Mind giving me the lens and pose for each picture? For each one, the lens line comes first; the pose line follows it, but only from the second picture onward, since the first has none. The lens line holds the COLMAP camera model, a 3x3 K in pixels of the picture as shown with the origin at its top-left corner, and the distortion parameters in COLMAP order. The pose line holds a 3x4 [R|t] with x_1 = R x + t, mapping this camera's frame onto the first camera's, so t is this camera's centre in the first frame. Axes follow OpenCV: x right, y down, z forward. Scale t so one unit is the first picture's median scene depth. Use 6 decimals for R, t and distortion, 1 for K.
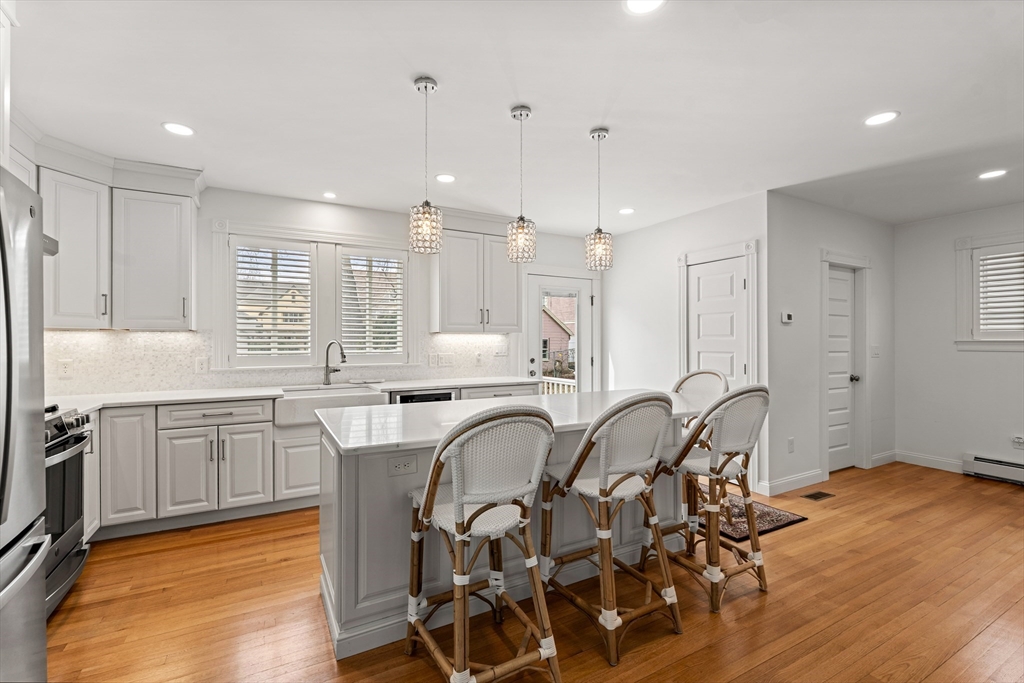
lens RADIAL K [[456.1, 0, 515.0], [0, 456.1, 335.7], [0, 0, 1]] dist [0.001828, 0.000288]
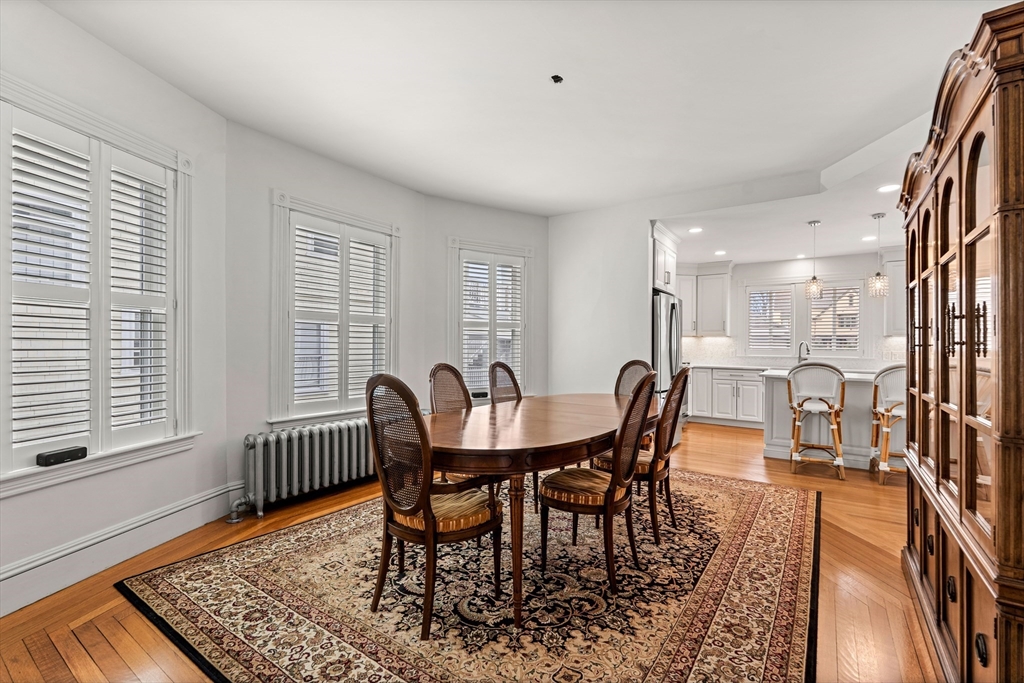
lens RADIAL K [[456.1, 0, 511.4], [0, 456.1, 339.9], [0, 0, 1]] dist [0.001828, 0.000288]
pose [[0.443774, 0.000441, -0.896138, 0.794345], [-0.010844, 0.999929, -0.004878, 0.029917], [0.896073, 0.011883, 0.443748, -0.892814]]
